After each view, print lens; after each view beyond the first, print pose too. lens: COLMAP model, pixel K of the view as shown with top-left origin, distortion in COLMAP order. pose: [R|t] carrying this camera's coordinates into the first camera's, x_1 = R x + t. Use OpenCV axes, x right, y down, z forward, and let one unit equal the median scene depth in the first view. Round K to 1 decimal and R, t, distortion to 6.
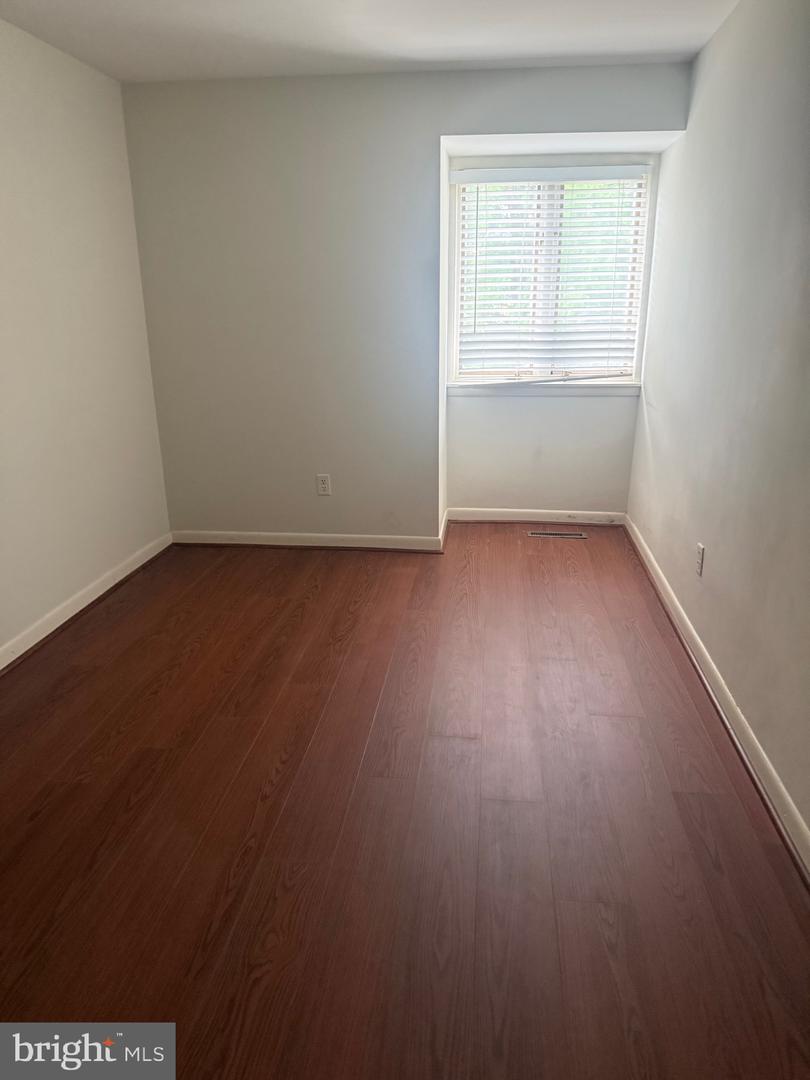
lens RADIAL K [[737.2, 0, 405.0], [0, 737.2, 540.0], [0, 0, 1]] dist [0.004817, -0.045030]
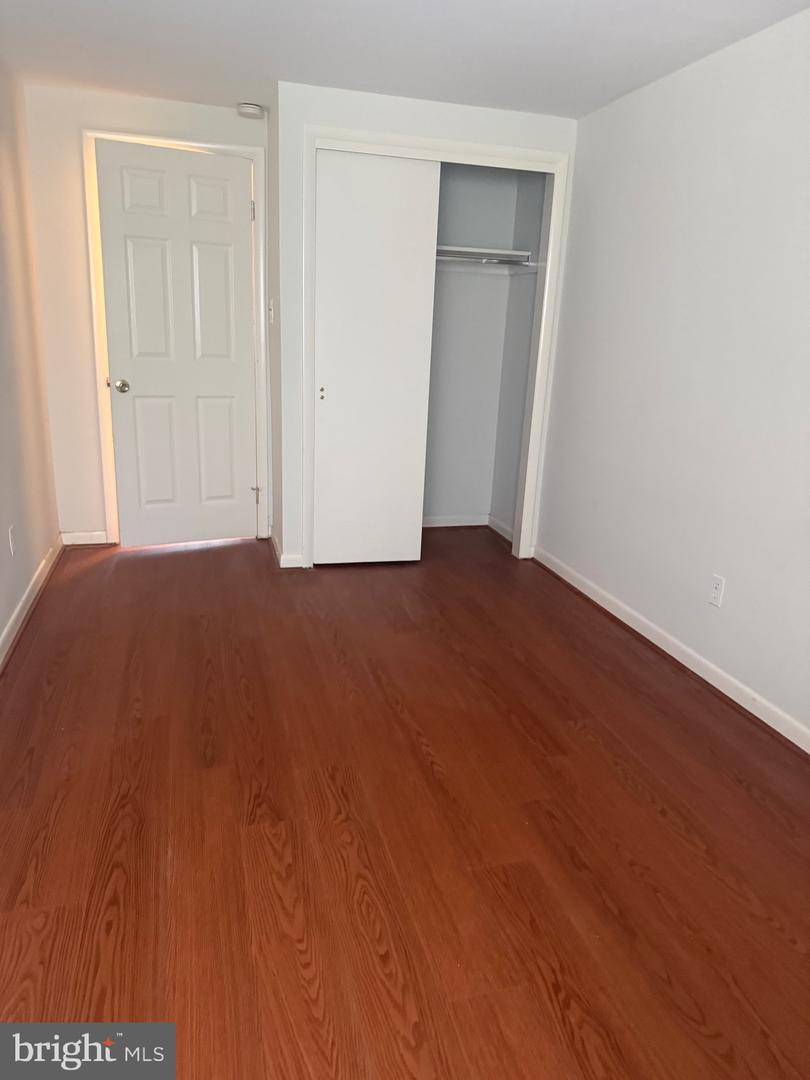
lens RADIAL K [[737.2, 0, 405.0], [0, 737.2, 540.0], [0, 0, 1]] dist [0.004817, -0.045030]
pose [[-0.925836, 0.071618, -0.371078, 0.221842], [-0.149798, 0.831914, 0.534304, -0.483005], [0.346971, 0.550264, -0.759487, 1.552756]]
